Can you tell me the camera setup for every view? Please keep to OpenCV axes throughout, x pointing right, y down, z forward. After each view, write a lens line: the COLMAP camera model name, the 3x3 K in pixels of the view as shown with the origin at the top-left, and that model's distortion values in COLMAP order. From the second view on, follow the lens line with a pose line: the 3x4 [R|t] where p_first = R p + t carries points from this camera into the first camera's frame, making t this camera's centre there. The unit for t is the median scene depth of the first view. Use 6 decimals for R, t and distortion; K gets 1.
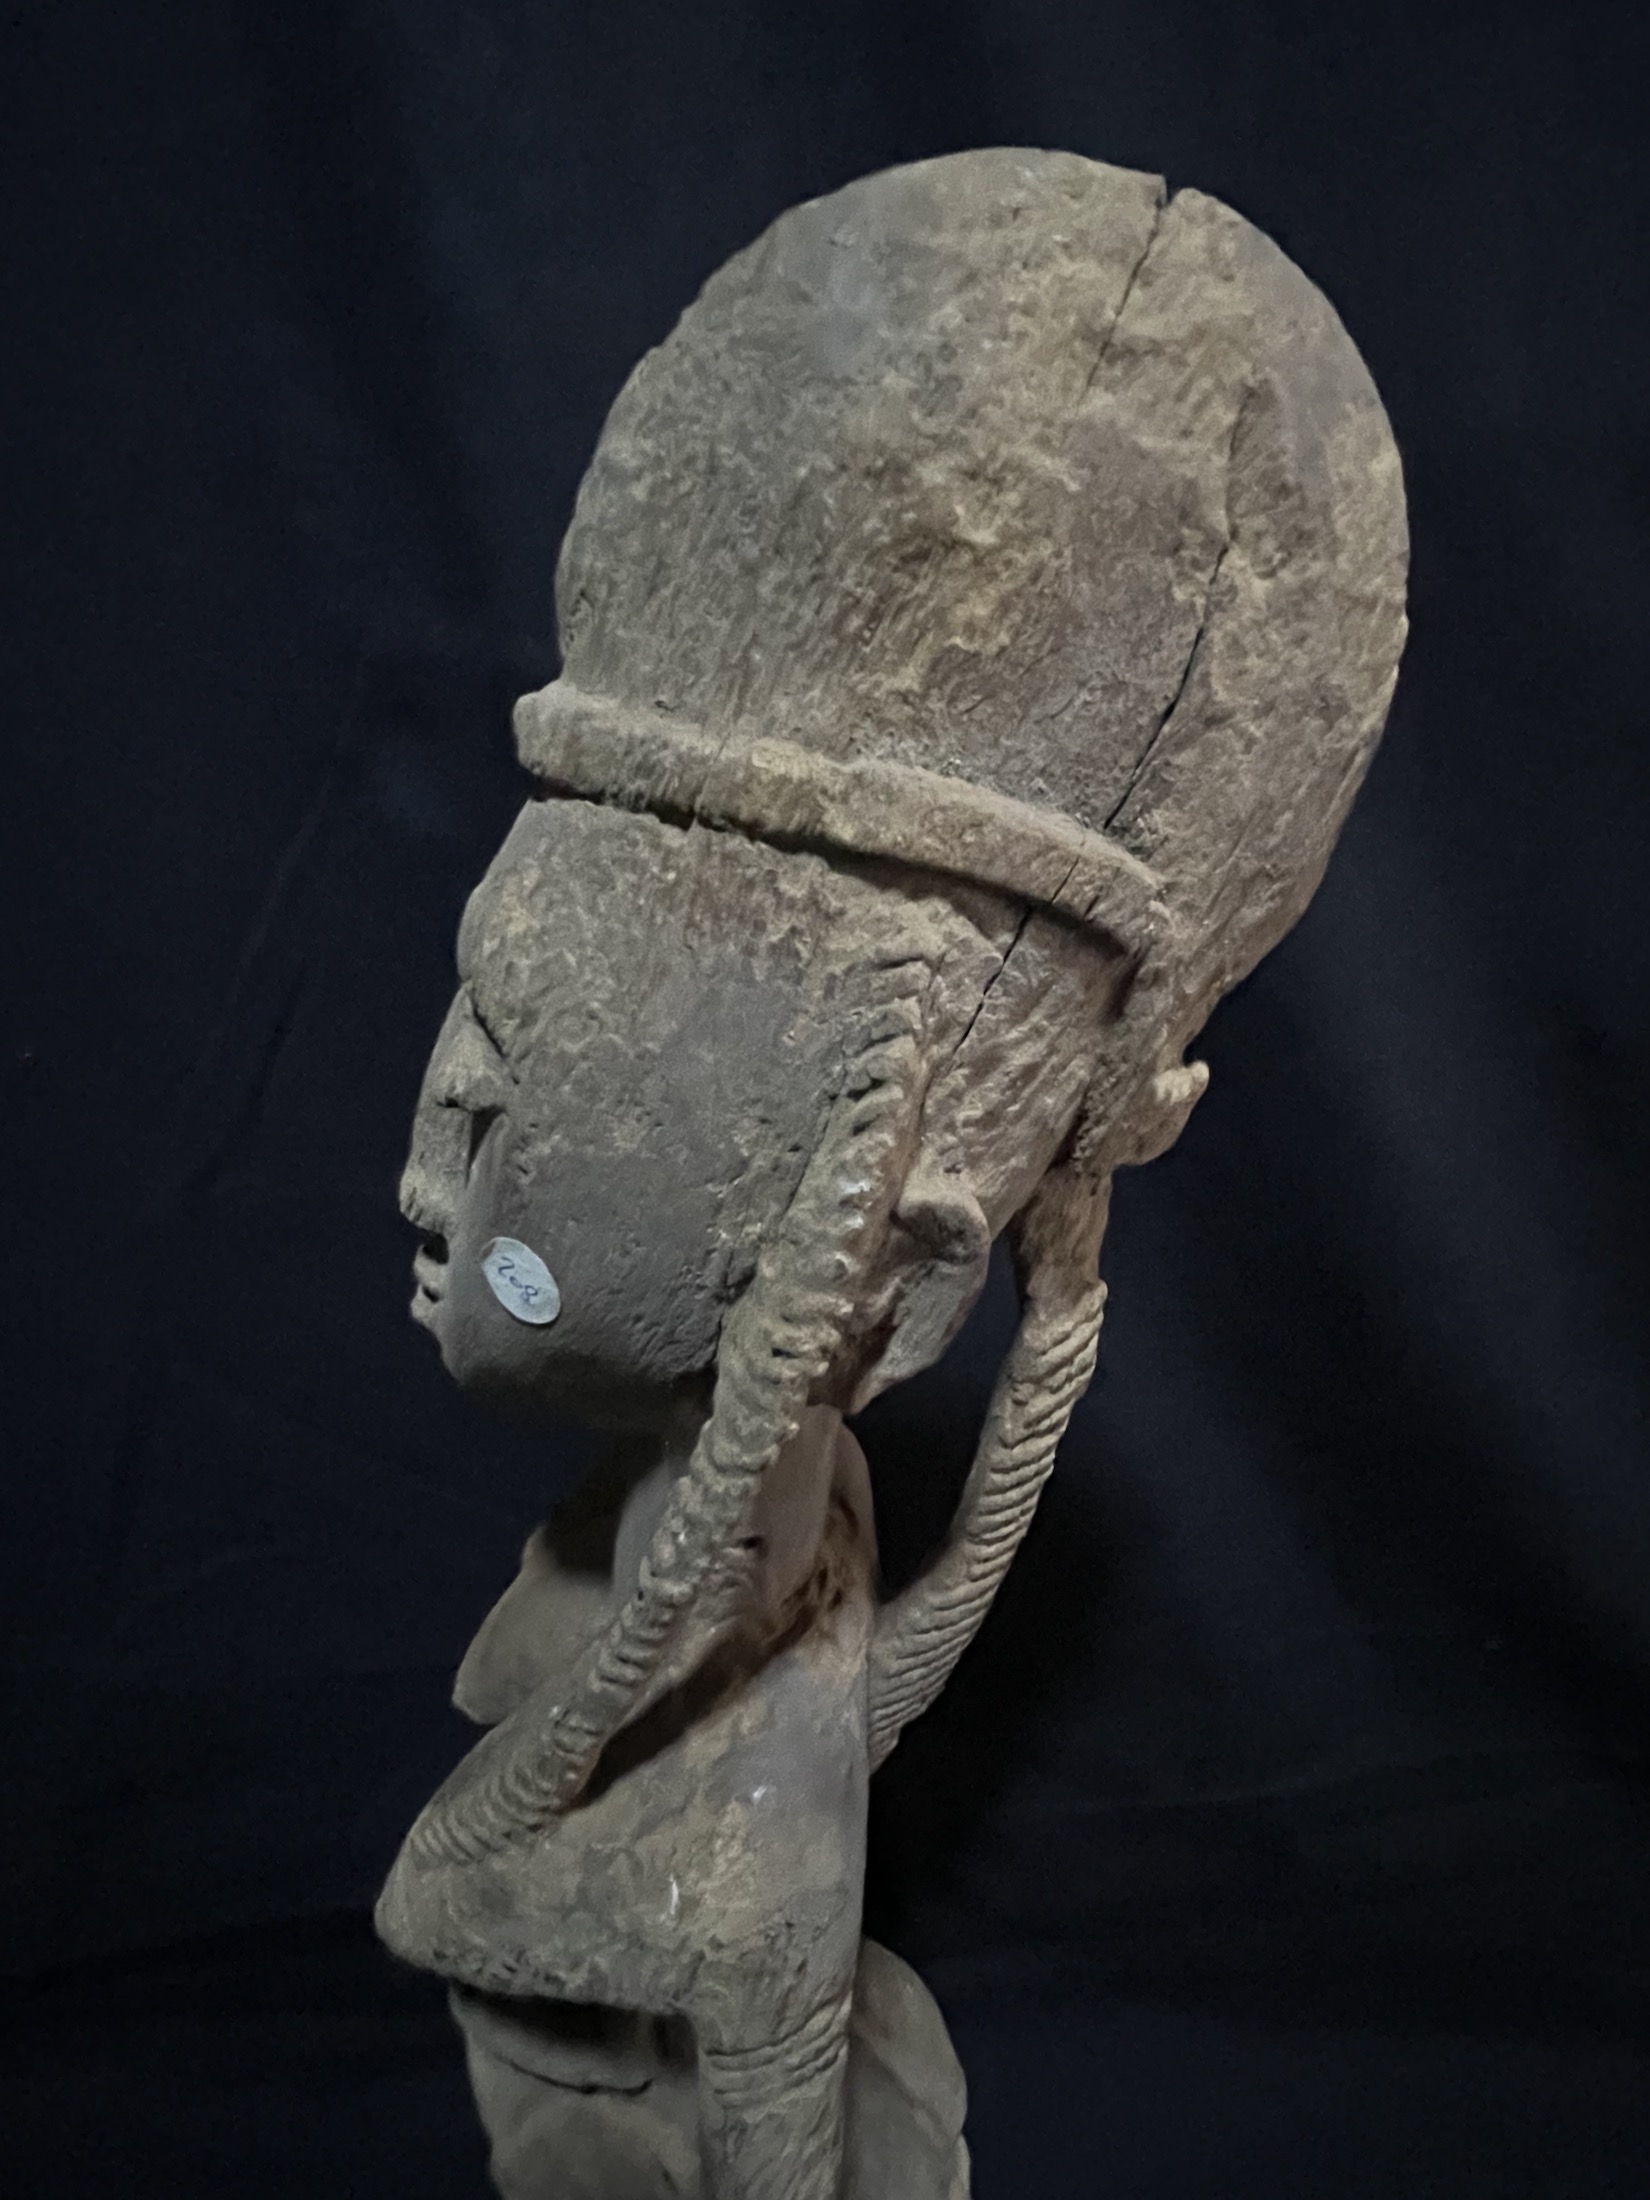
lens RADIAL K [[1238.3, 0, 886.7], [0, 1238.3, 1066.4], [0, 0, 1]] dist [-0.000599, -0.002034]
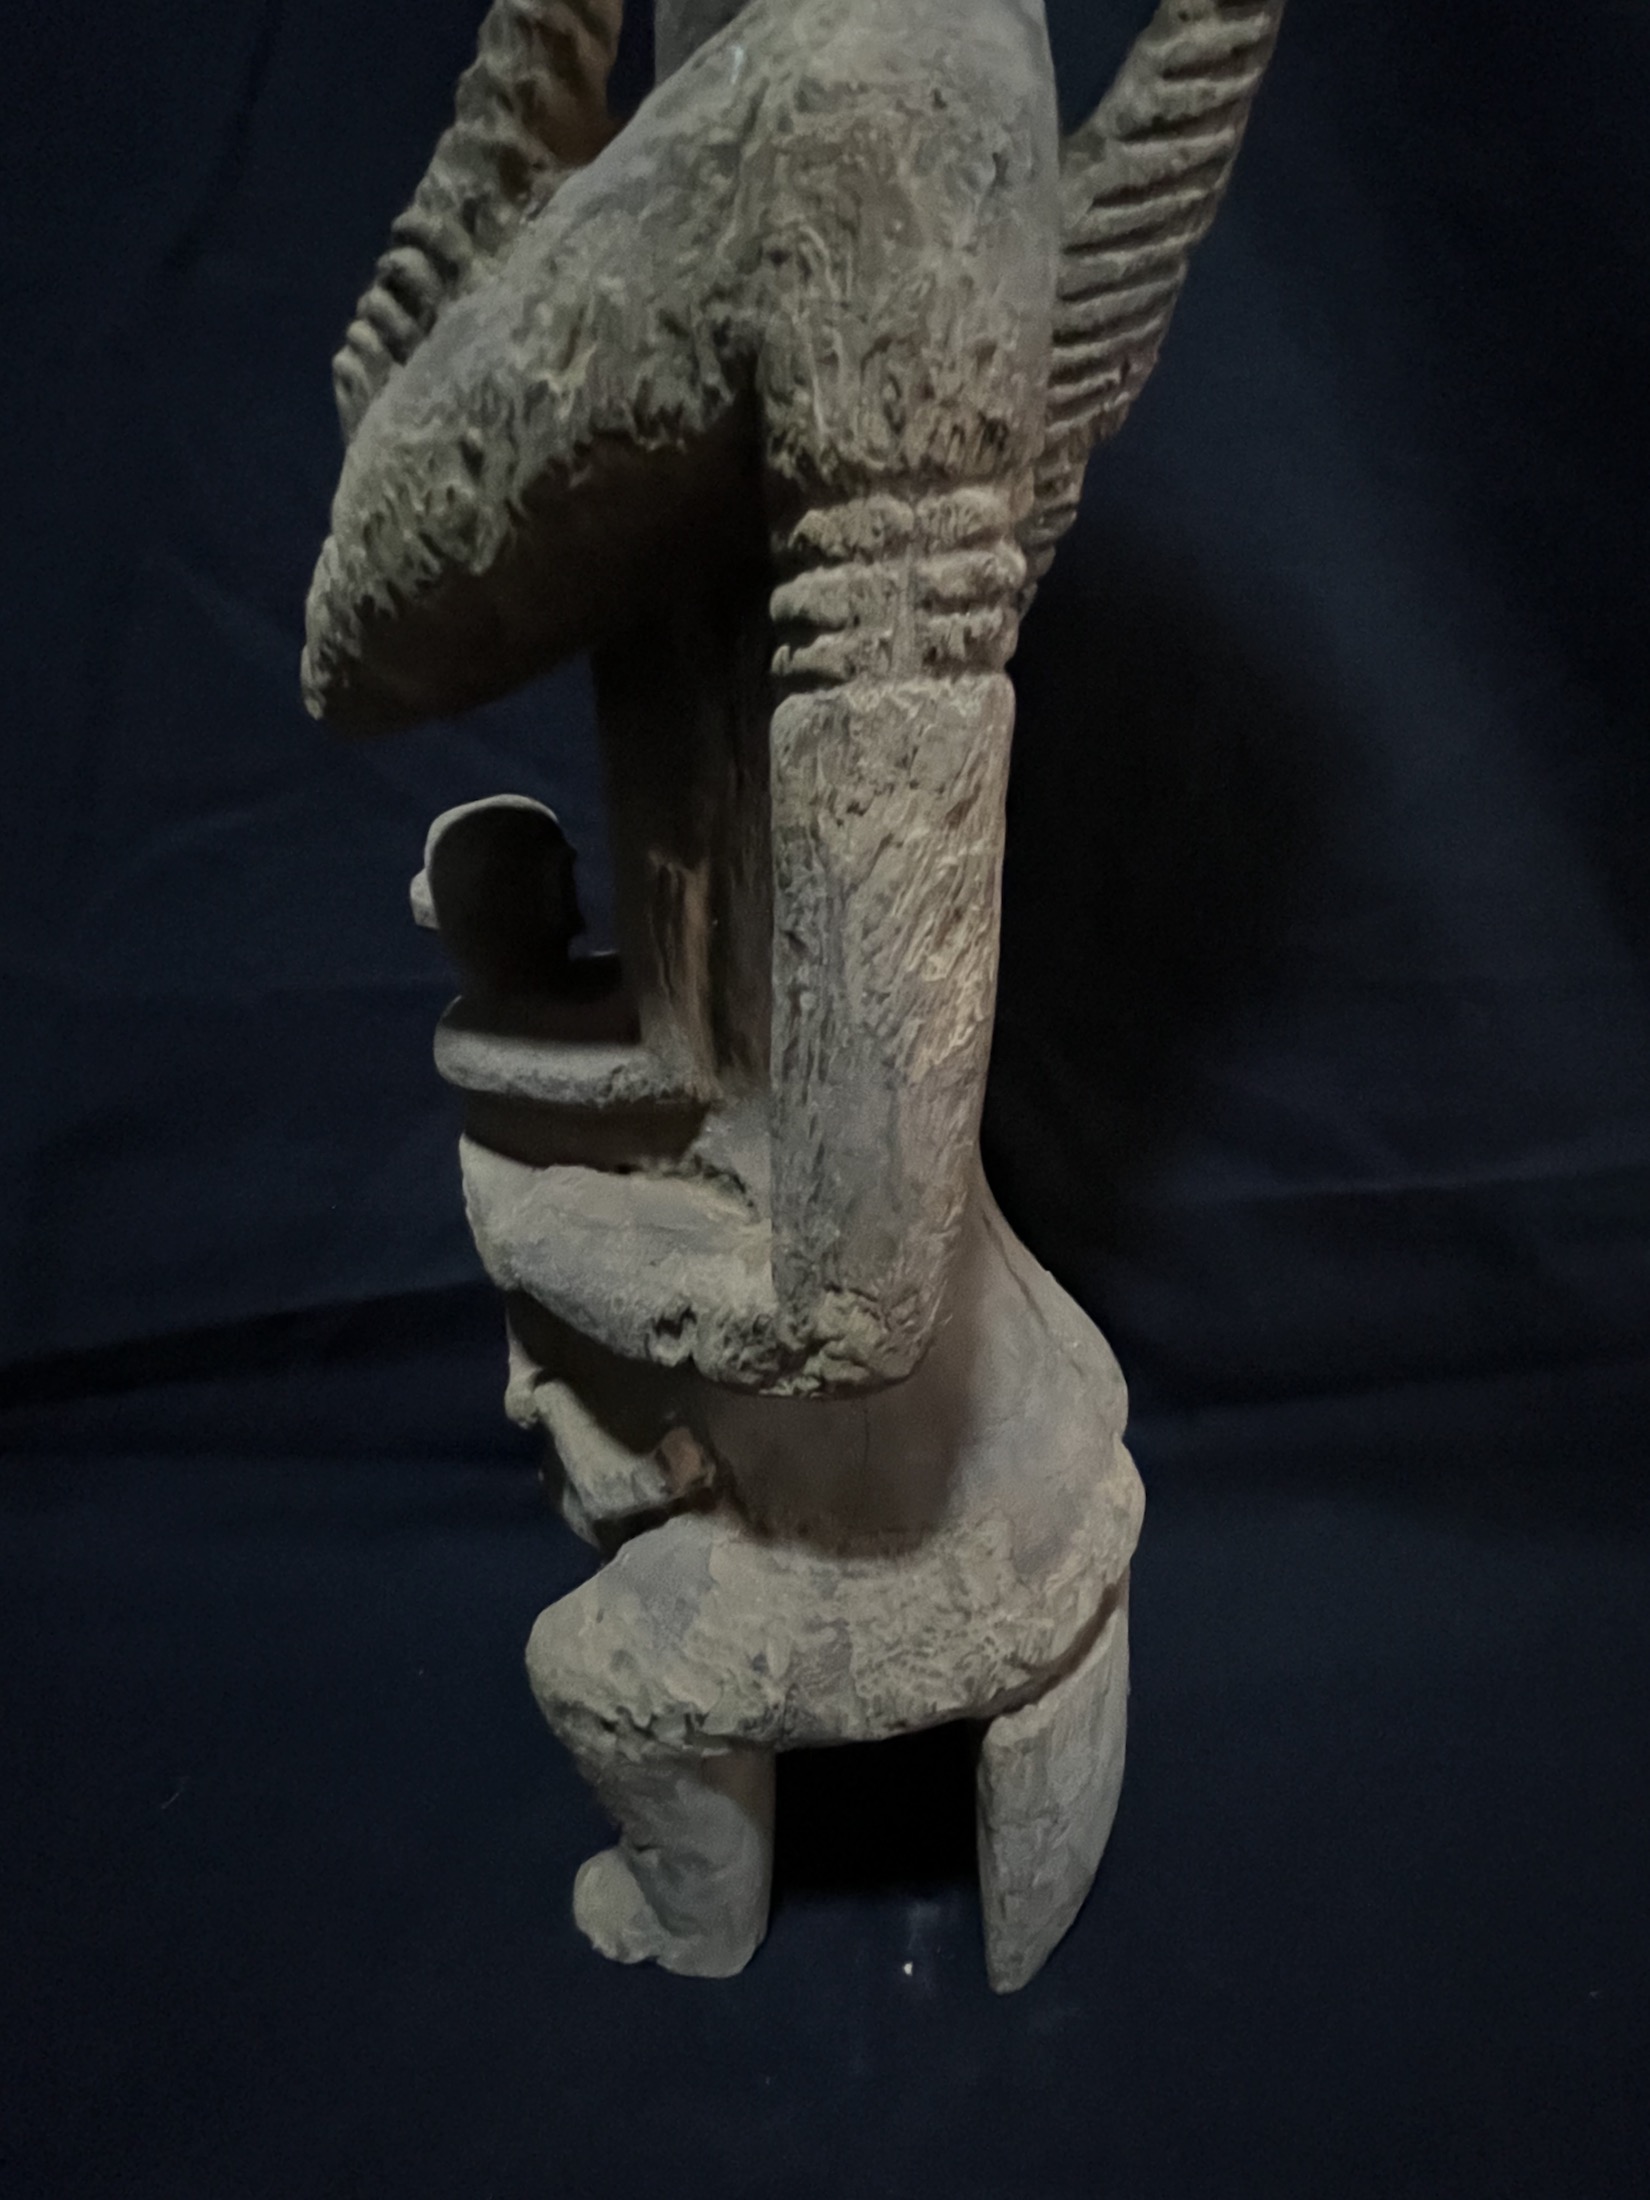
lens RADIAL K [[1238.3, 0, 886.7], [0, 1238.3, 1066.4], [0, 0, 1]] dist [-0.000599, -0.002034]
pose [[0.997706, 0.012390, -0.066548, -0.077878], [-0.013020, 0.999874, -0.009038, 1.459873], [0.066428, 0.009884, 0.997742, 0.573699]]
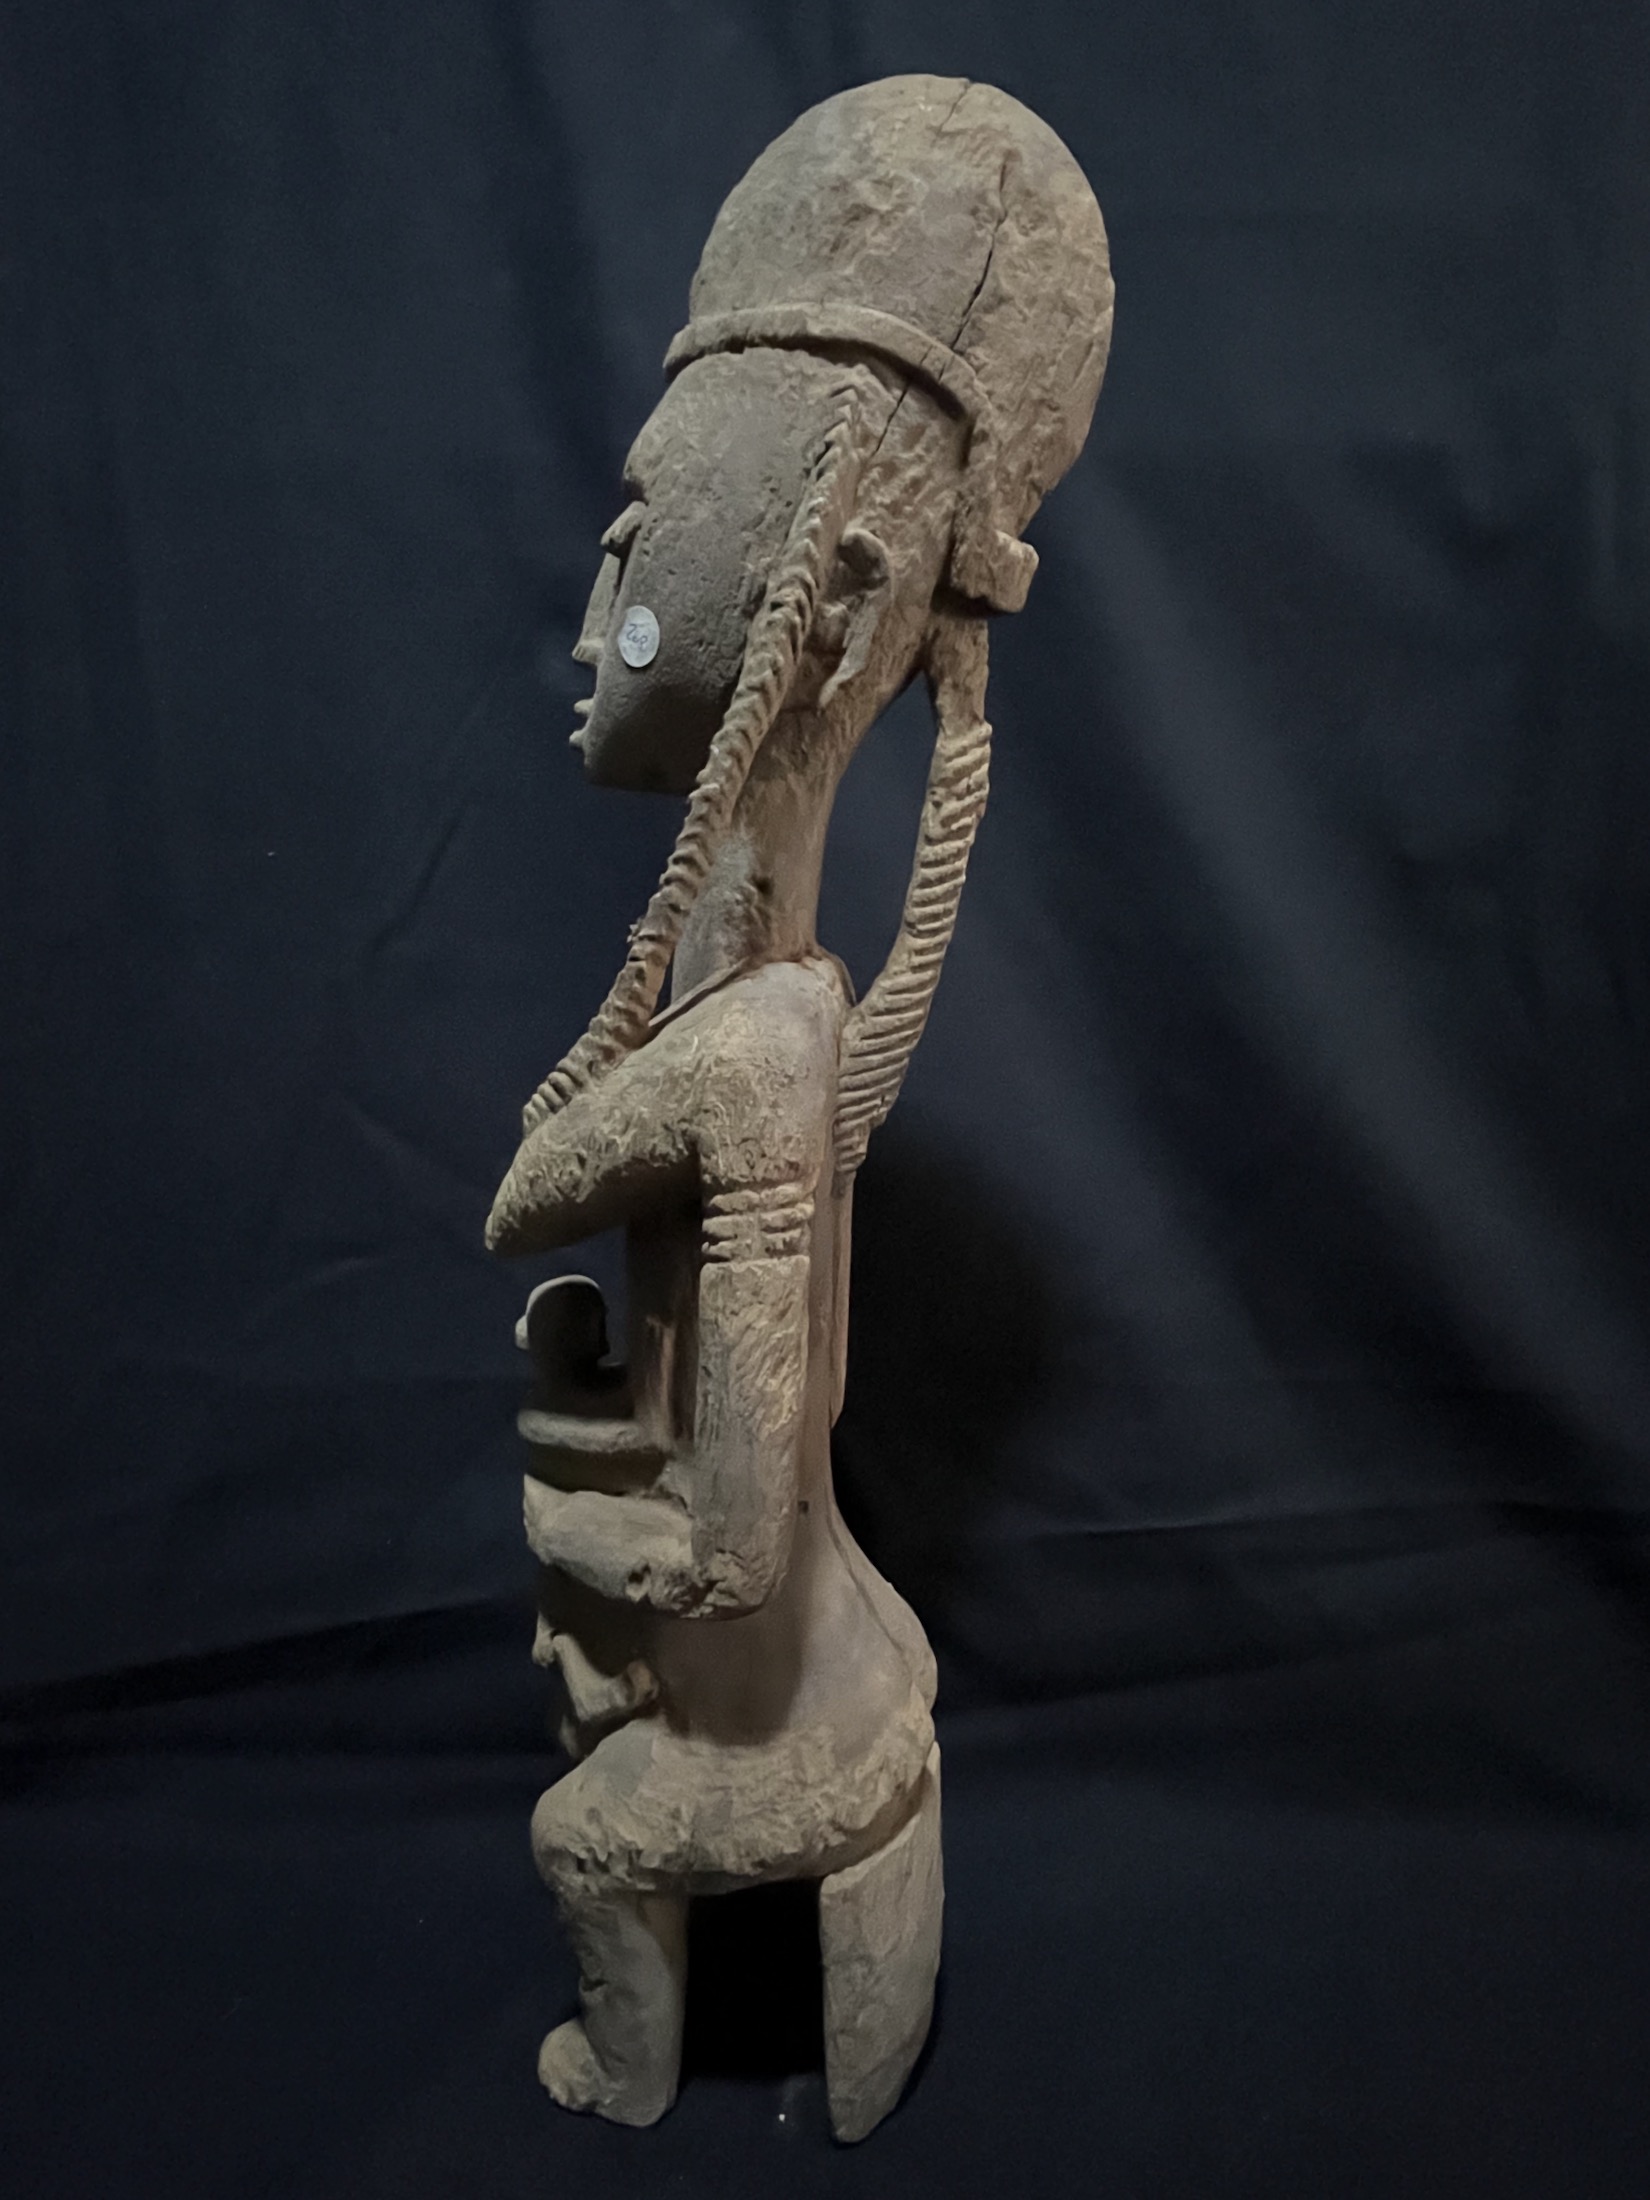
lens RADIAL K [[1251.6, 0, 847.8], [0, 1251.6, 1085.2], [0, 0, 1]] dist [0.007357, -0.014174]
pose [[0.993390, 0.010037, -0.114347, 0.250306], [-0.043618, 0.954454, -0.295153, 1.506743], [0.106177, 0.298190, 0.948583, -0.563993]]
